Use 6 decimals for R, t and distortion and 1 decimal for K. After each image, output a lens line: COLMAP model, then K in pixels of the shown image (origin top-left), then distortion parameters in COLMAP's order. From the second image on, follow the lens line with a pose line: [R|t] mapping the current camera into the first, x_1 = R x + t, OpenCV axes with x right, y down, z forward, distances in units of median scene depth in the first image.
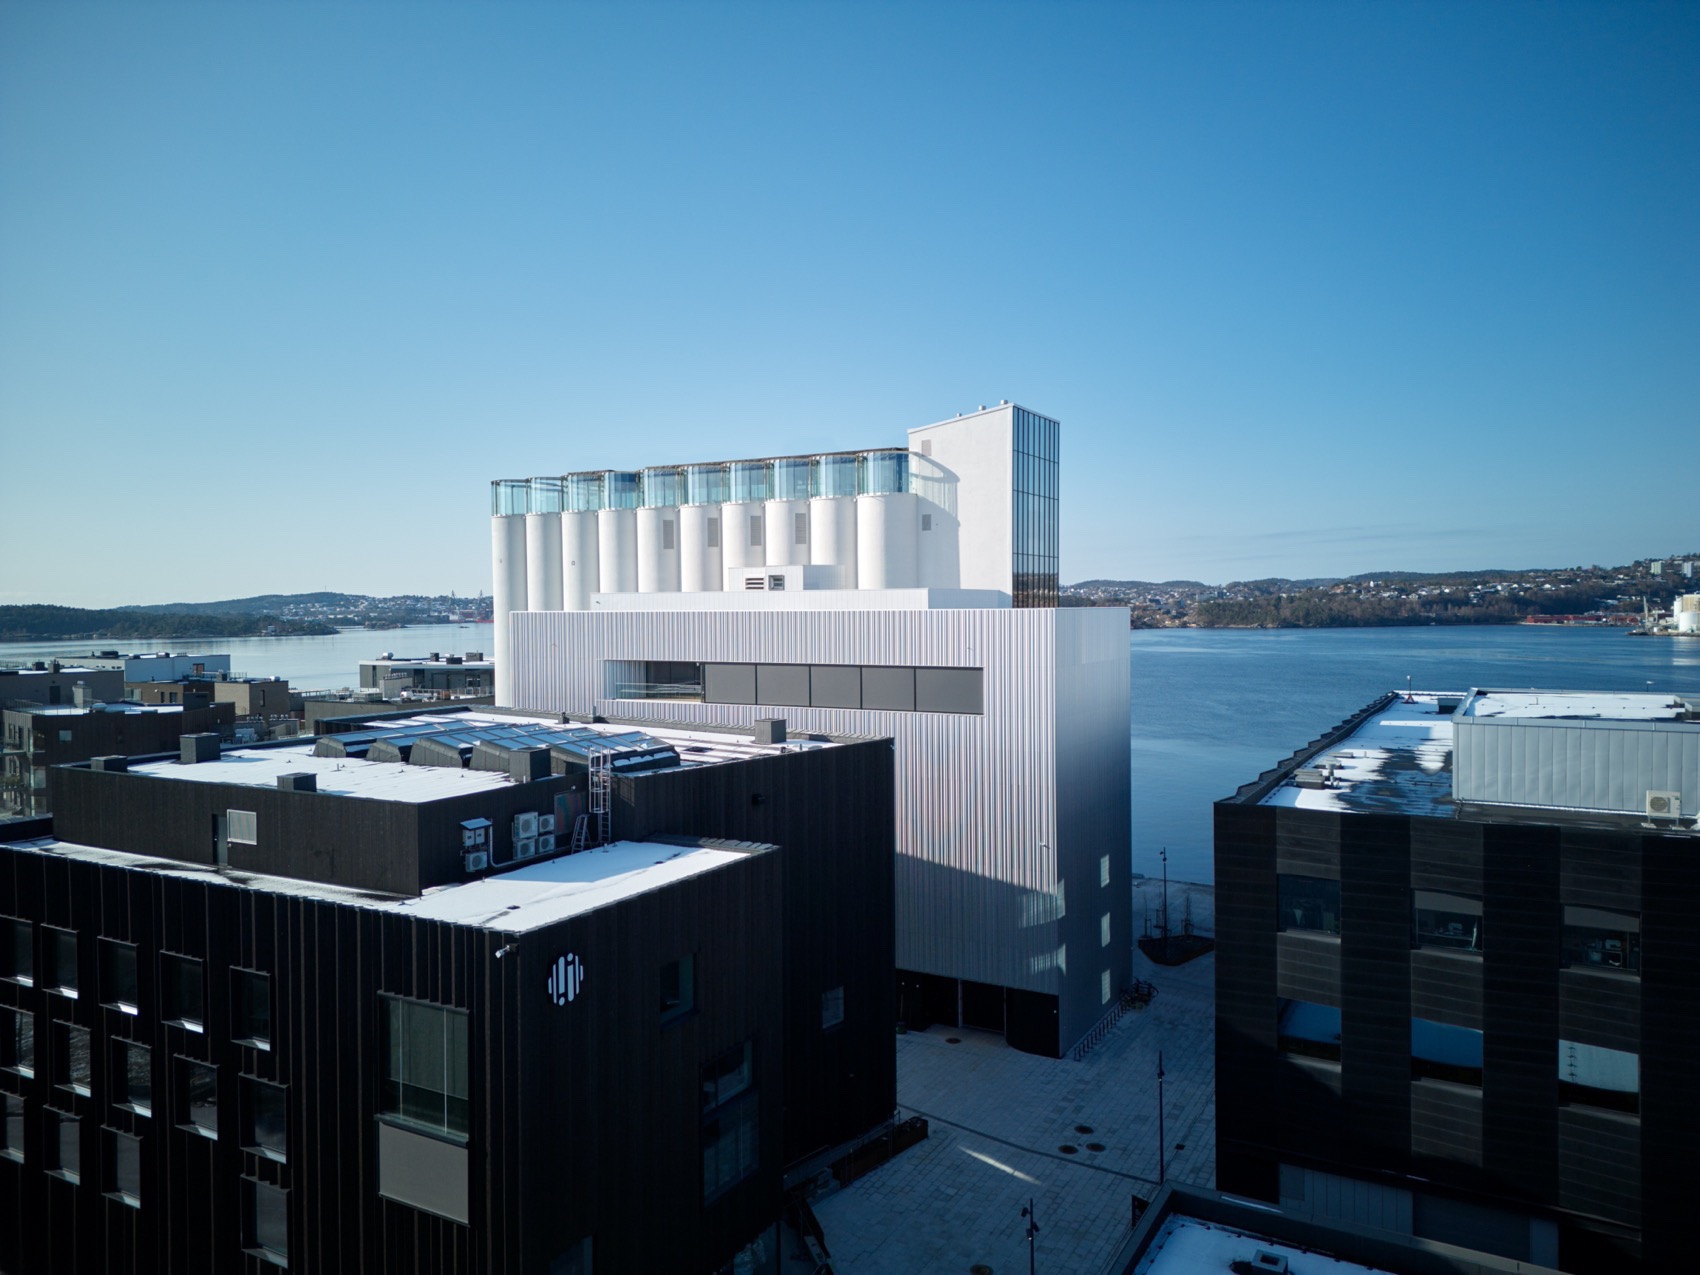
lens RADIAL K [[1185.7, 0, 853.3], [0, 1185.7, 640.9], [0, 0, 1]] dist [0.063154, -0.065057]
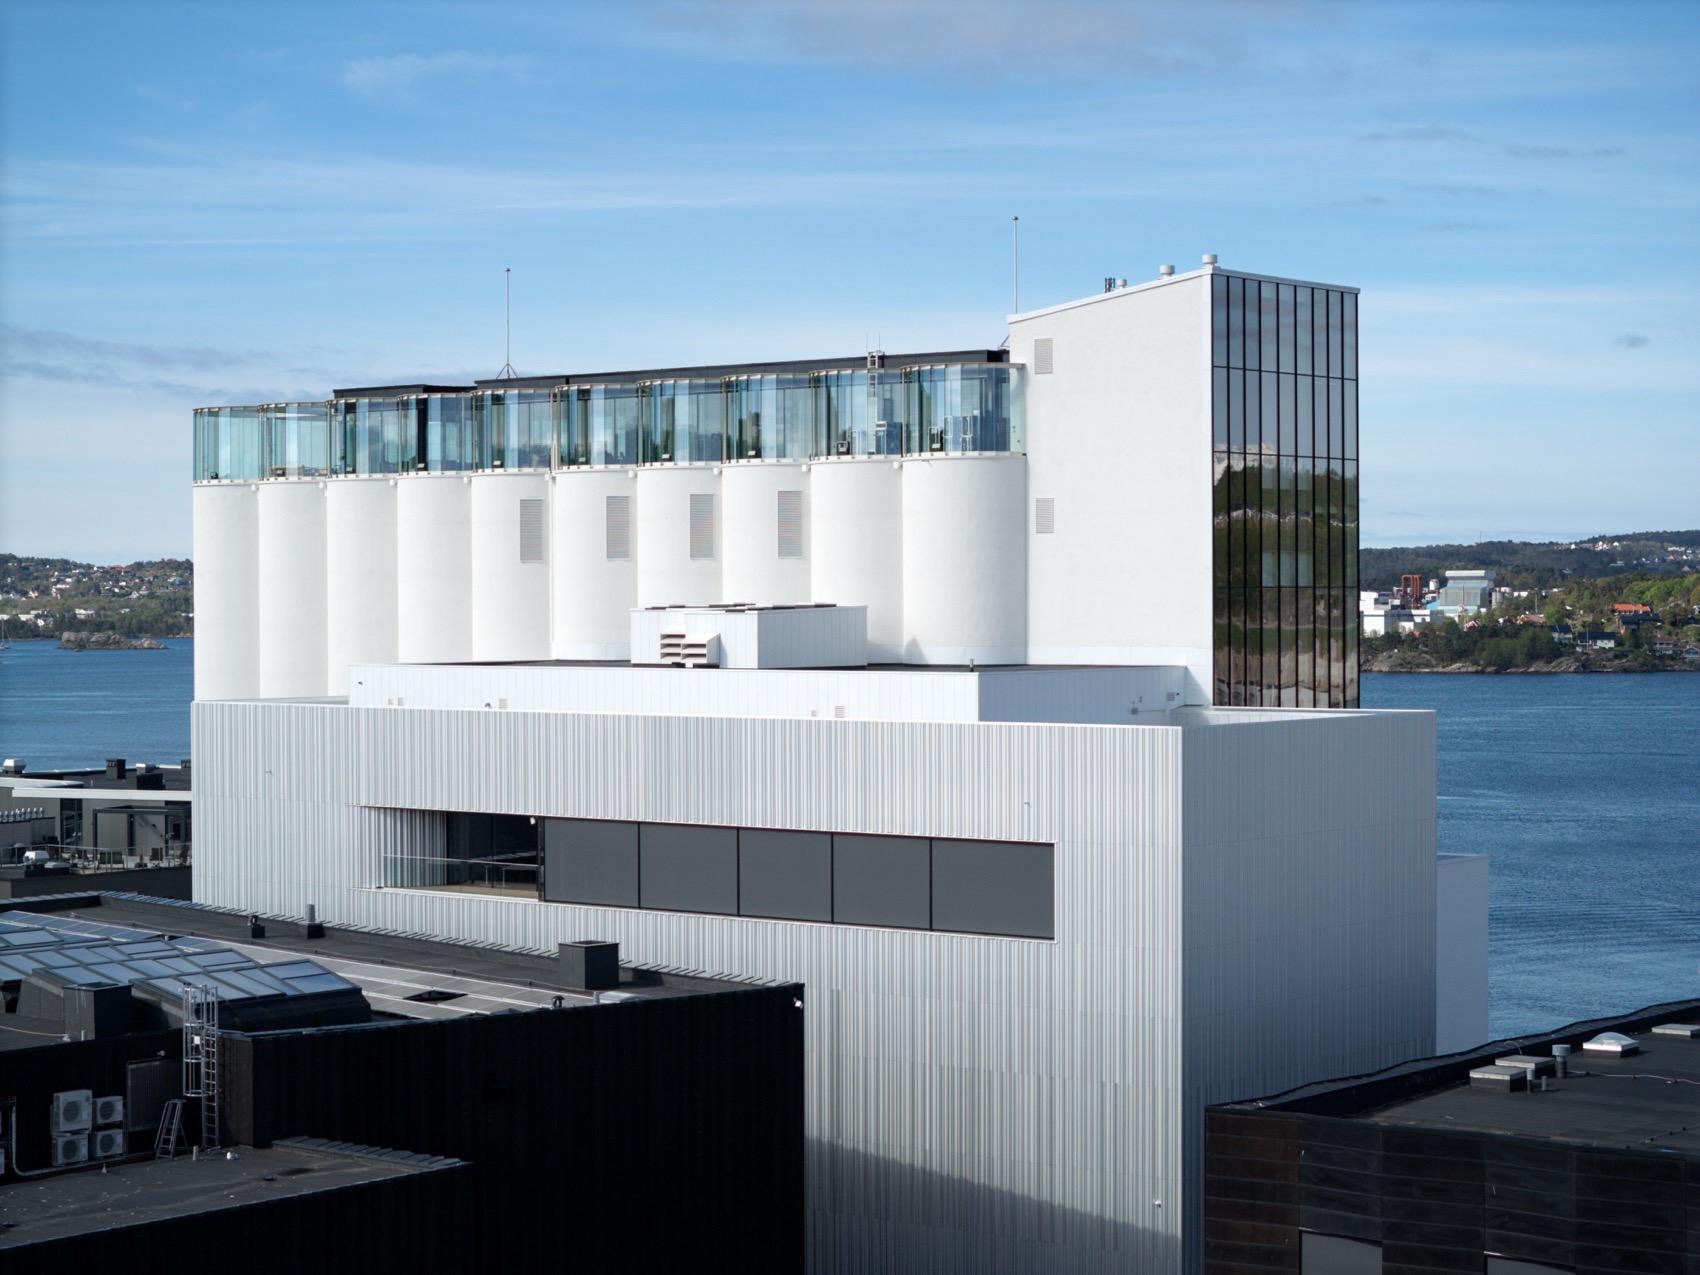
lens RADIAL K [[3399.1, 0, 850.0], [0, 3399.1, 637.5], [0, 0, 1]] dist [-0.199978, 0.404884]
pose [[0.987324, 0.006058, -0.158603, 0.356333], [-0.008483, 0.999857, -0.014613, -0.059931], [0.158492, 0.015773, 0.987234, -0.580768]]
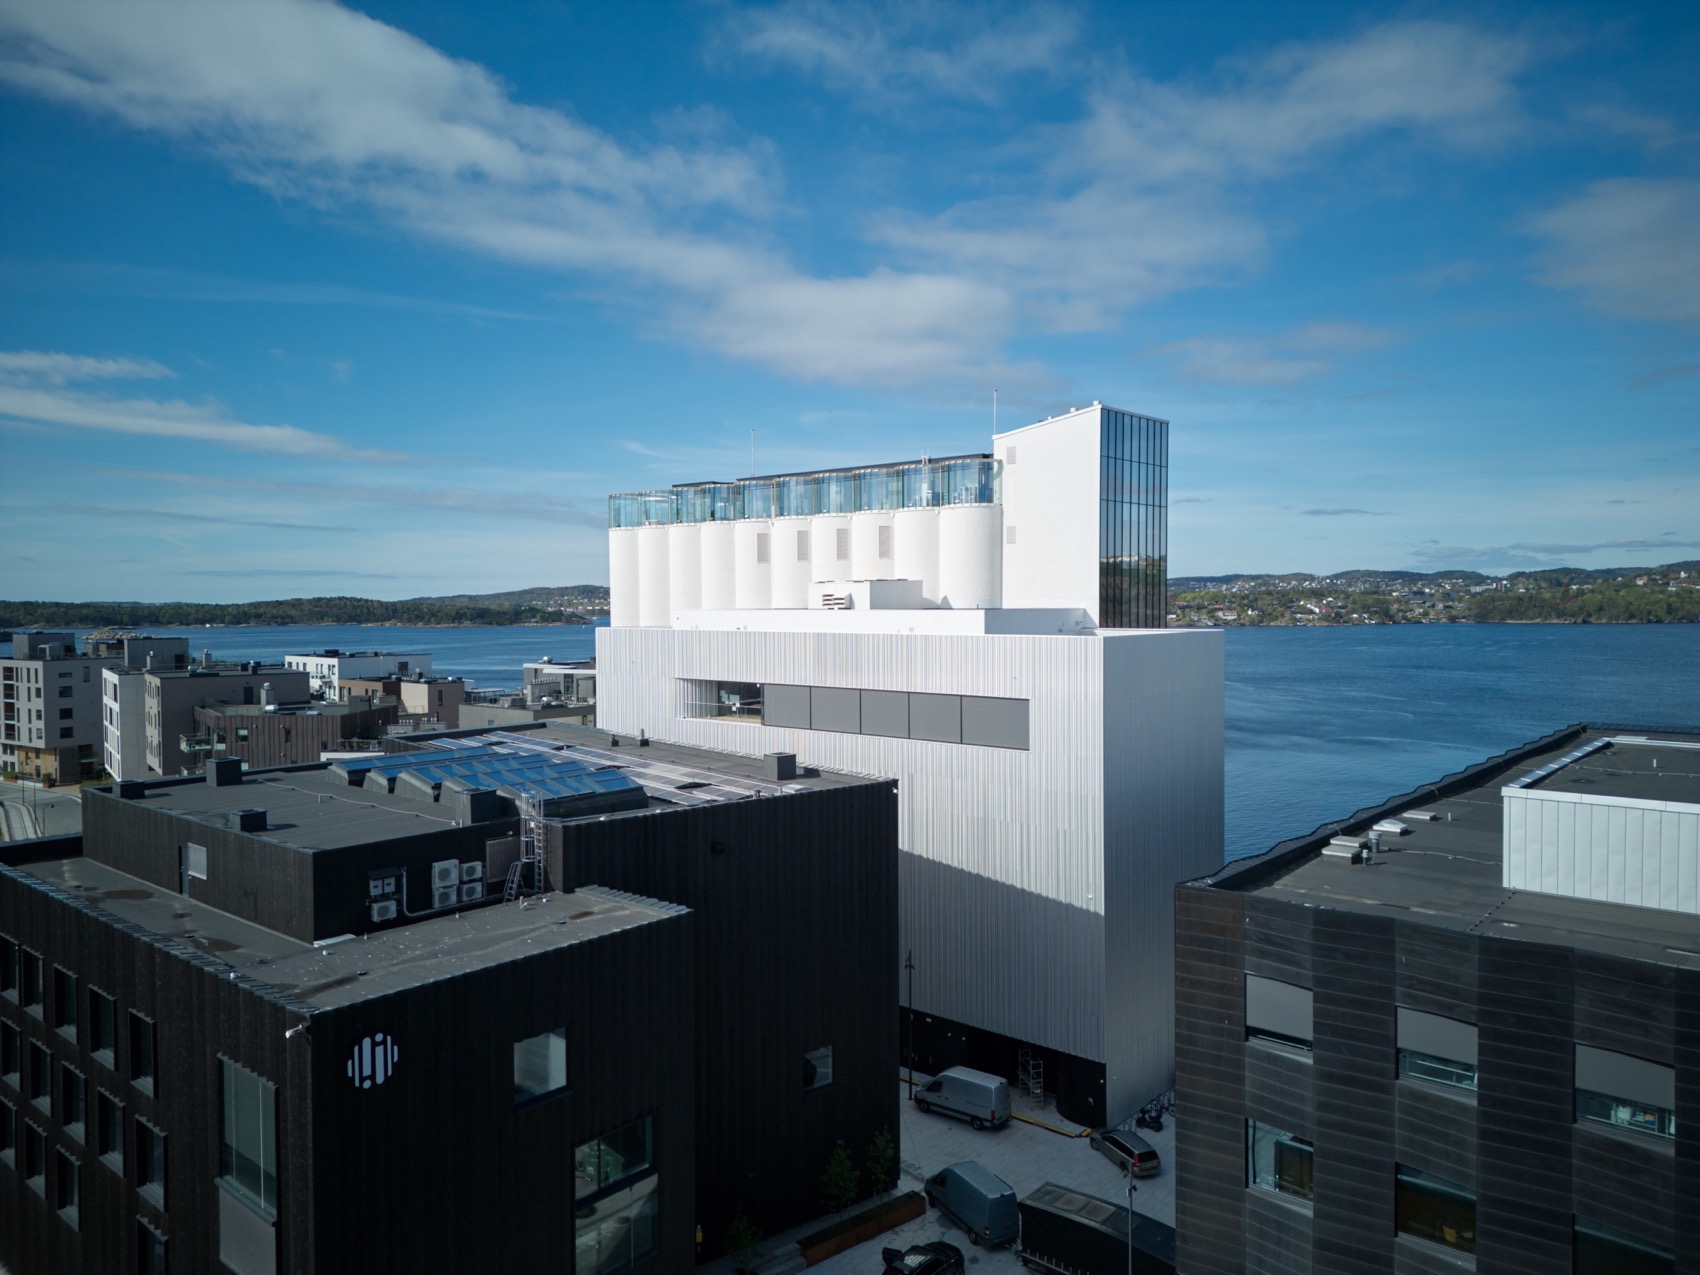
lens RADIAL K [[1185.7, 0, 853.3], [0, 1185.7, 640.9], [0, 0, 1]] dist [0.063154, -0.065057]
pose [[0.980880, 0.008914, -0.194408, 0.220019], [-0.007598, 0.999943, 0.007511, -0.041169], [0.194464, -0.005891, 0.980892, 0.101723]]
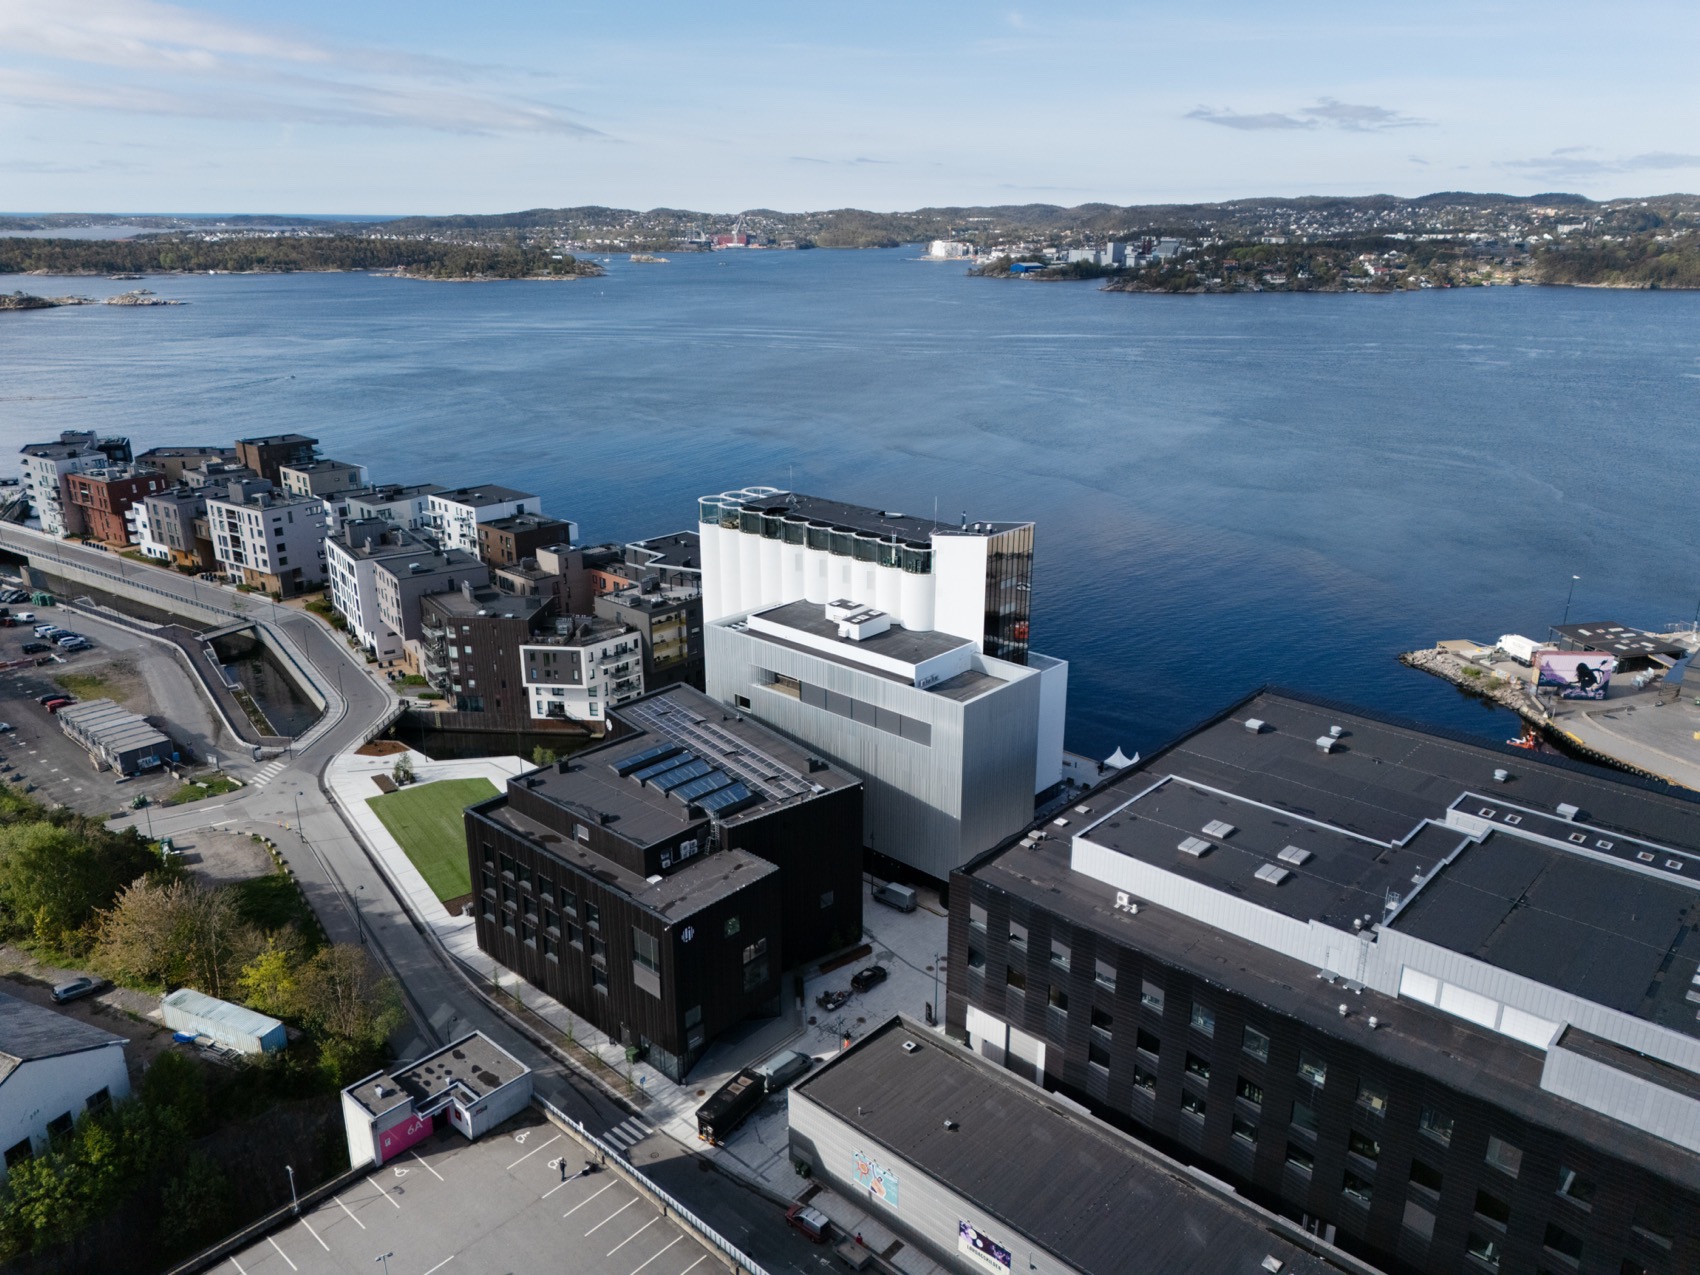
lens RADIAL K [[1236.2, 0, 850.0], [0, 1236.2, 637.5], [0, 0, 1]] dist [0.060337, -0.082601]
pose [[0.975415, 0.080597, -0.205108, 0.538834], [-0.017484, 0.956092, 0.292546, -0.982885], [0.219680, -0.281768, 0.933995, -1.189865]]
